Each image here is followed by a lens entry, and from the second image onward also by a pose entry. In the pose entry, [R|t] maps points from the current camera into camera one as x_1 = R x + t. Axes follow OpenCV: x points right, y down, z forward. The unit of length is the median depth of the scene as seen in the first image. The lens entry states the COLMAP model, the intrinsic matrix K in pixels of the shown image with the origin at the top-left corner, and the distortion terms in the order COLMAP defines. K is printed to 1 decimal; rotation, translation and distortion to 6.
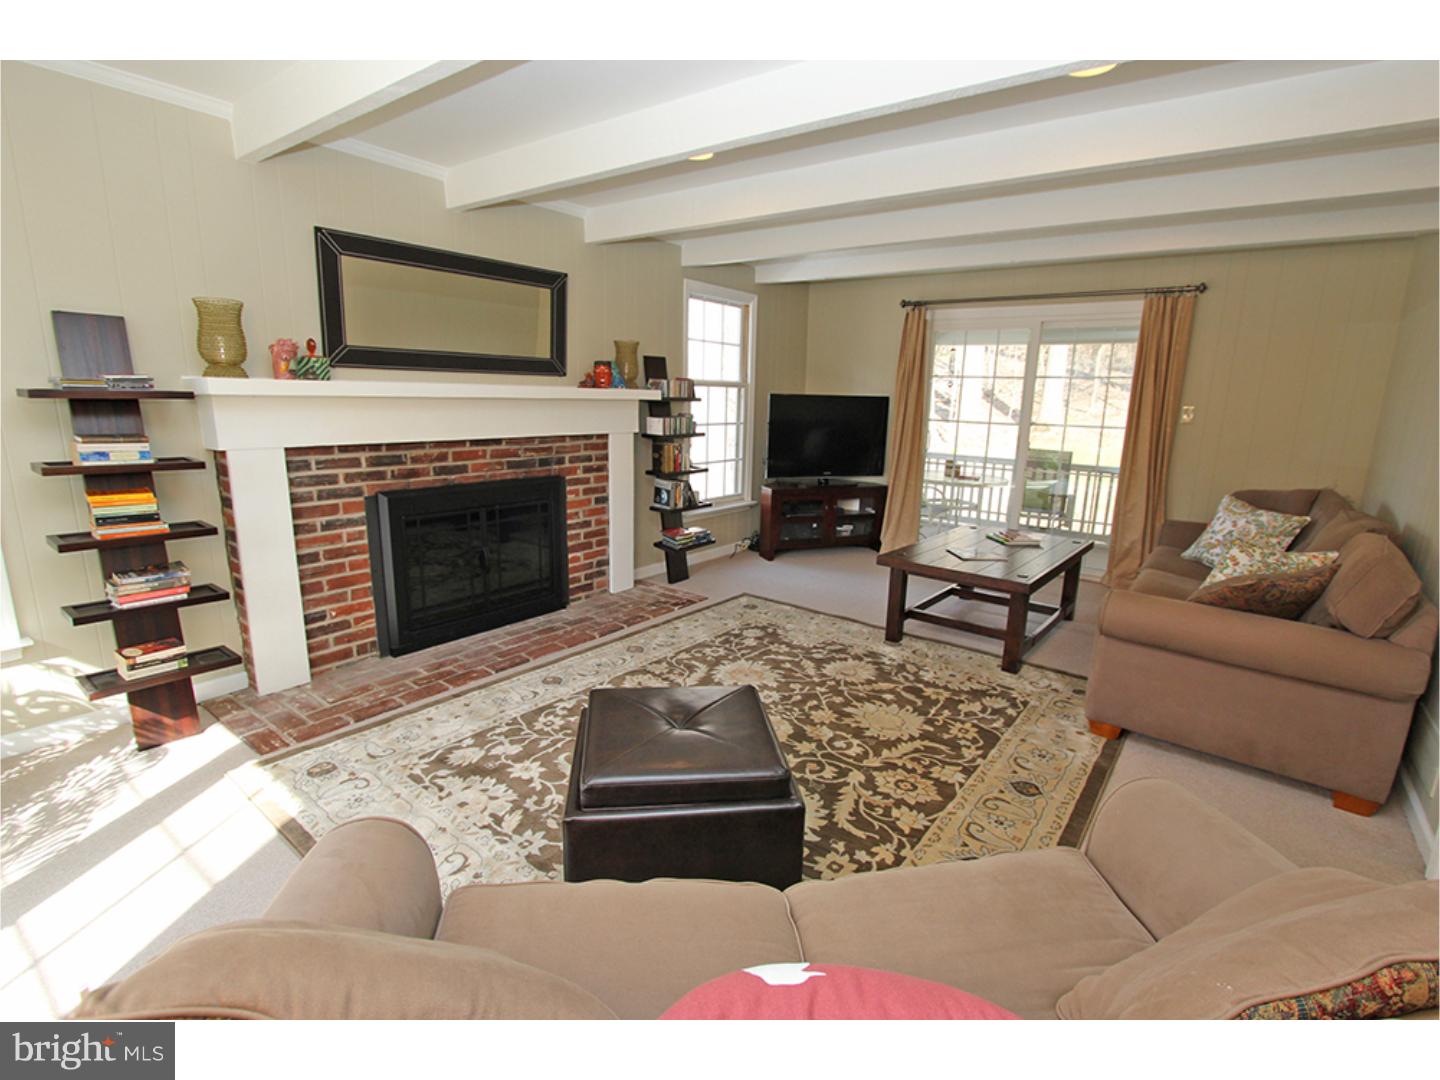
lens RADIAL K [[701.7, 0, 724.1], [0, 701.7, 539.8], [0, 0, 1]] dist [-0.024770, 0.000198]
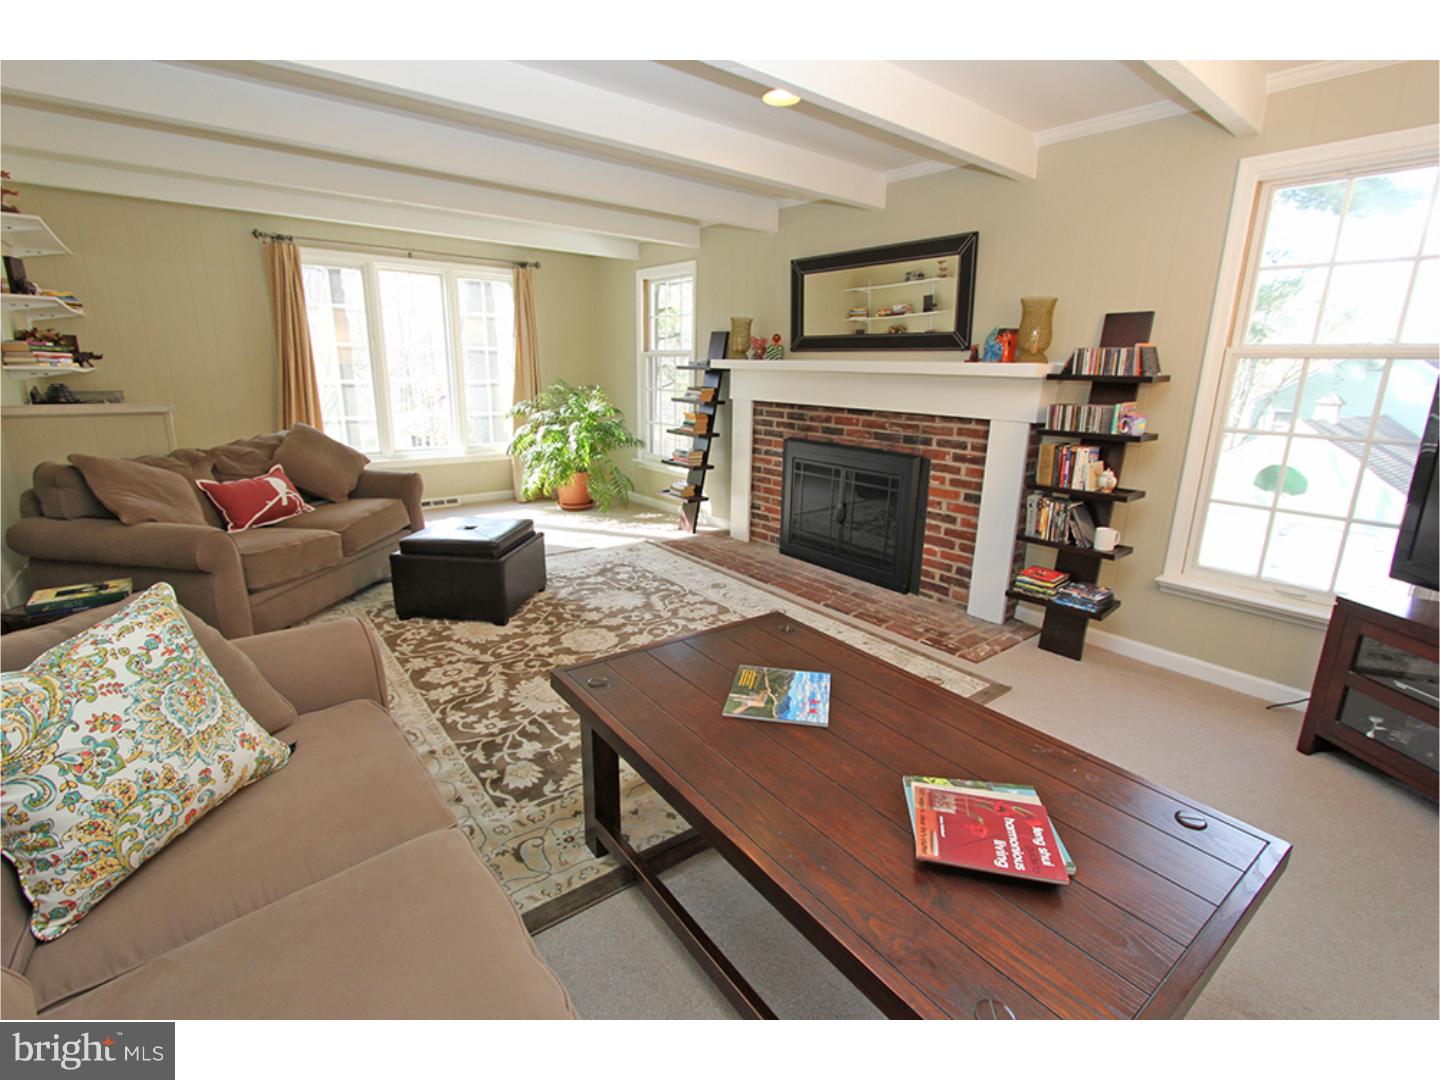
lens RADIAL K [[658.1, 0, 724.0], [0, 658.1, 537.3], [0, 0, 1]] dist [-0.018292, 0.001436]
pose [[-0.250285, 0.211100, -0.944878, 0.715948], [-0.226050, 0.936225, 0.269044, -0.173047], [0.941413, 0.280927, -0.186604, 0.973120]]
